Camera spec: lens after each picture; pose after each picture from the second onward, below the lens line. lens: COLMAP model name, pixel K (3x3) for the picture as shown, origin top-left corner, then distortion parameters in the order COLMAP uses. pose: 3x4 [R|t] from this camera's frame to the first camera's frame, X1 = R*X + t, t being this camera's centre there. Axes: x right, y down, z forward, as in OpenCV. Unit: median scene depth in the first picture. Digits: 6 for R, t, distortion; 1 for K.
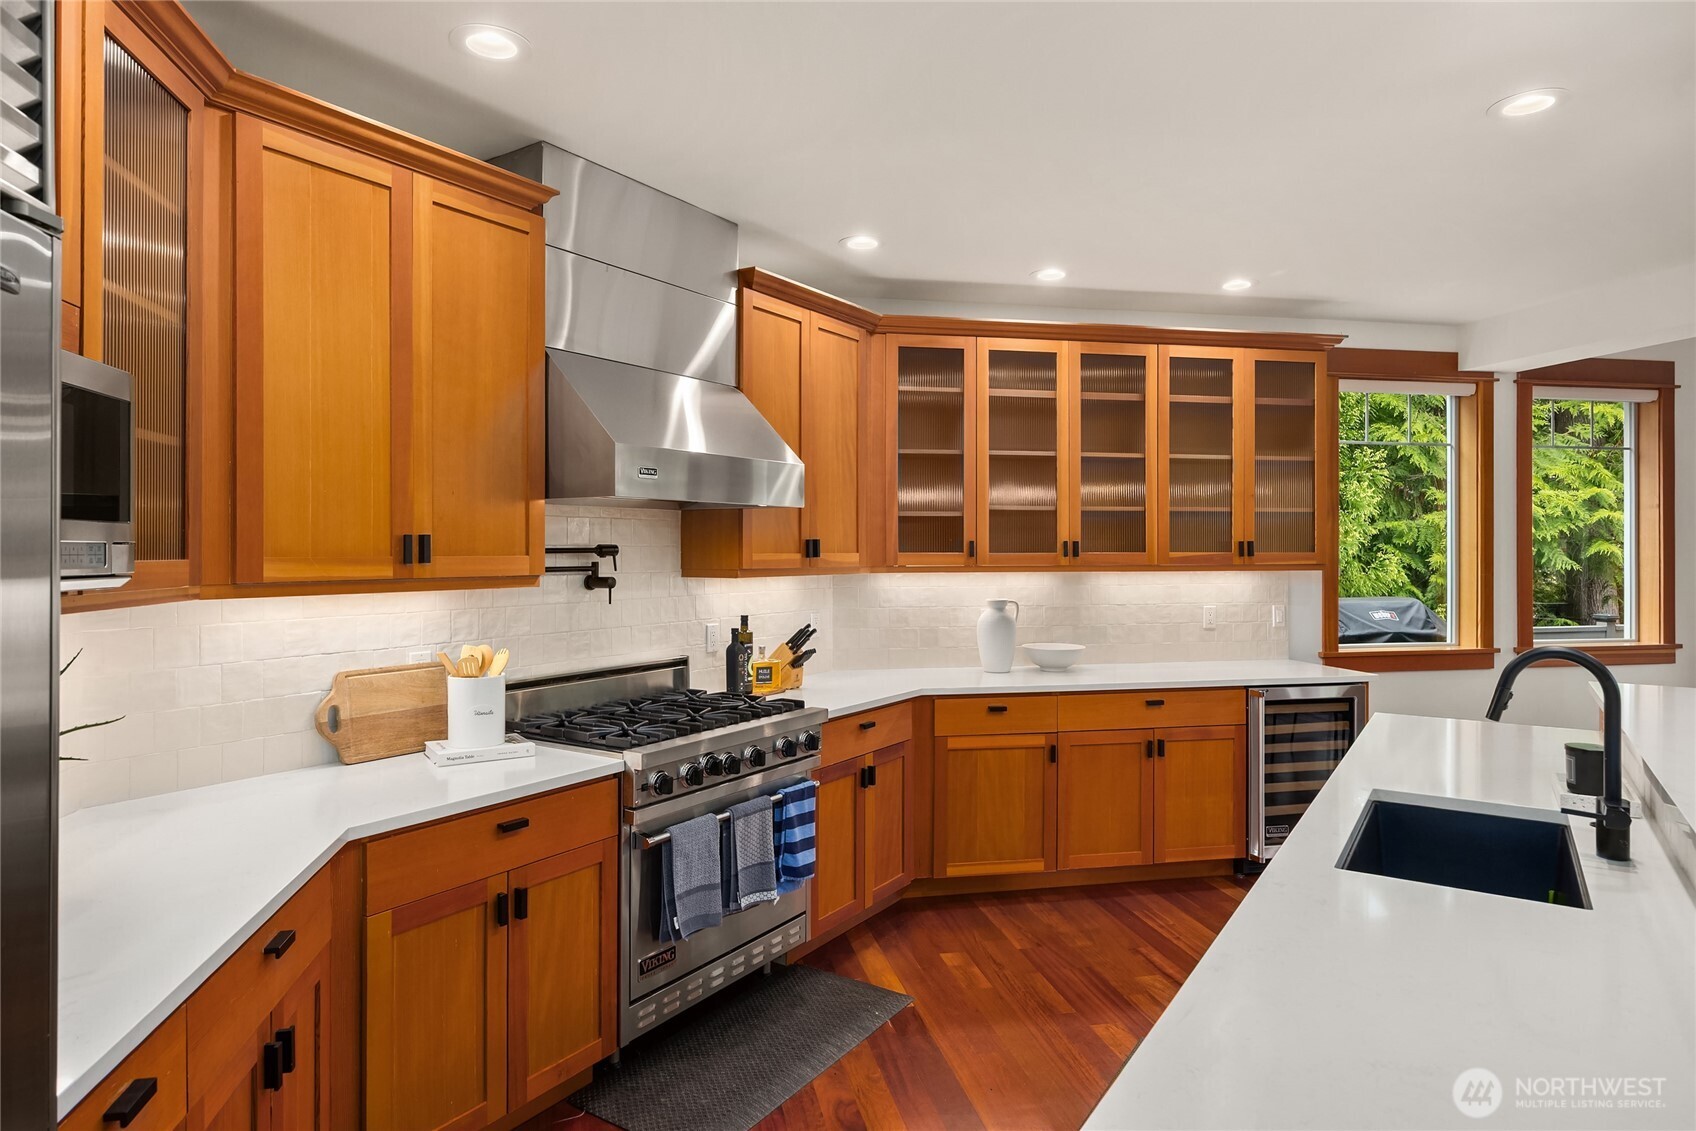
lens RADIAL K [[973.4, 0, 845.2], [0, 973.4, 562.5], [0, 0, 1]] dist [0.004704, 0.001359]
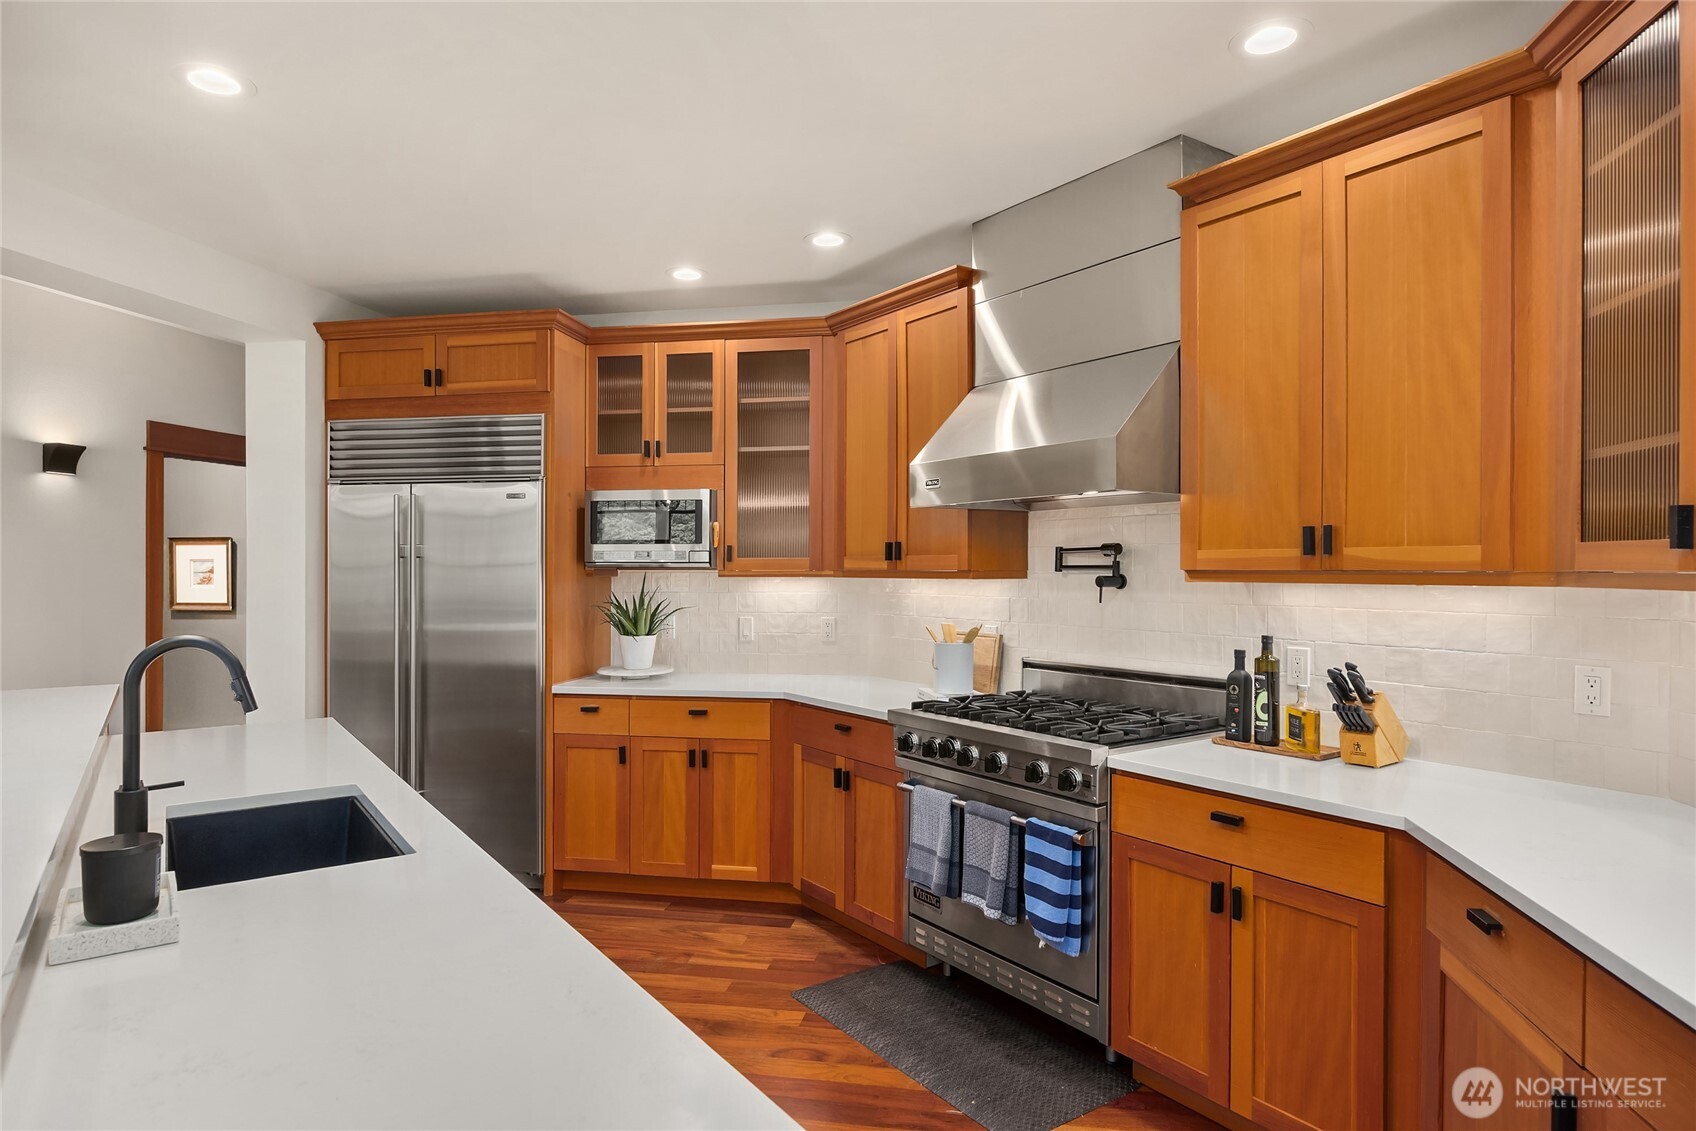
lens RADIAL K [[973.4, 0, 843.9], [0, 973.4, 577.8], [0, 0, 1]] dist [0.004704, 0.001359]
pose [[-0.378386, 0.016536, -0.925500, 0.580258], [-0.004355, 0.999798, 0.019644, -0.000895], [0.925638, 0.011464, -0.378237, 0.835483]]
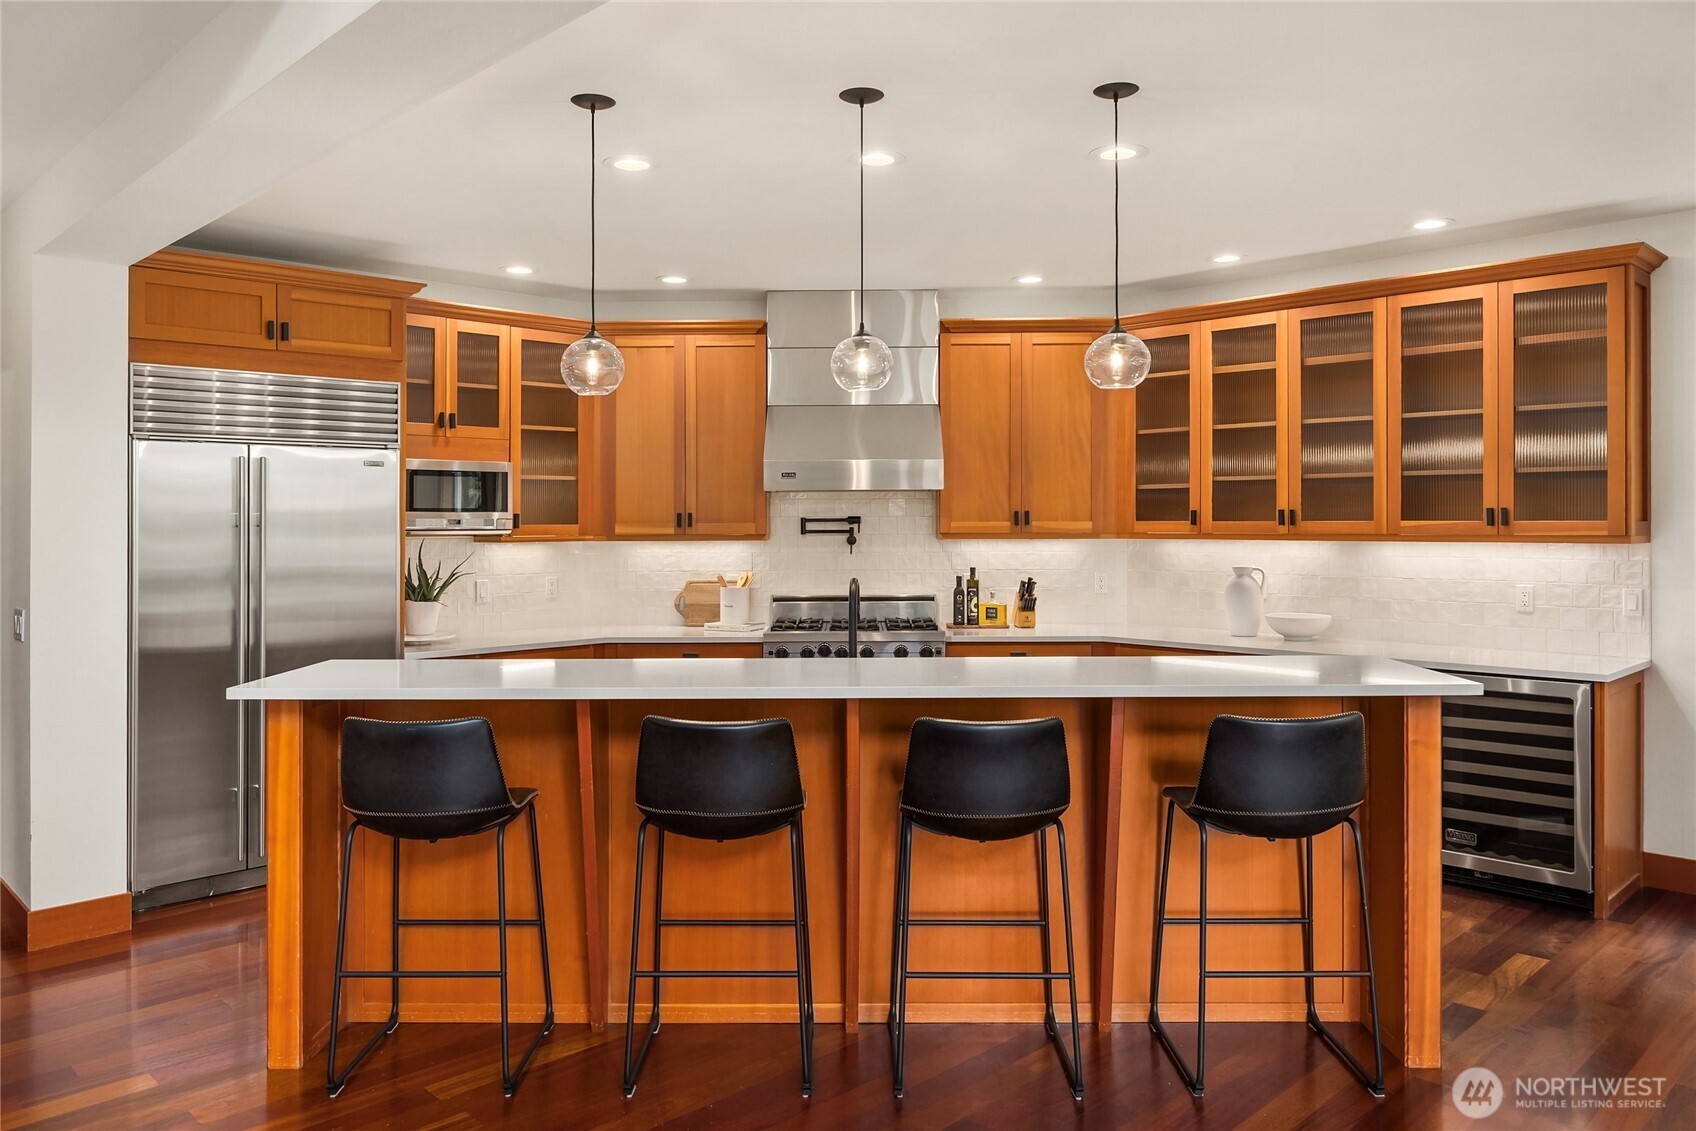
lens RADIAL K [[1268.2, 0, 845.5], [0, 1268.2, 555.9], [0, 0, 1]] dist [-0.002605, 0.001558]
pose [[0.542133, 0.025413, -0.839908, 1.093631], [-0.006269, 0.999637, 0.026199, -0.005853], [0.840269, -0.008937, 0.542095, -0.091235]]
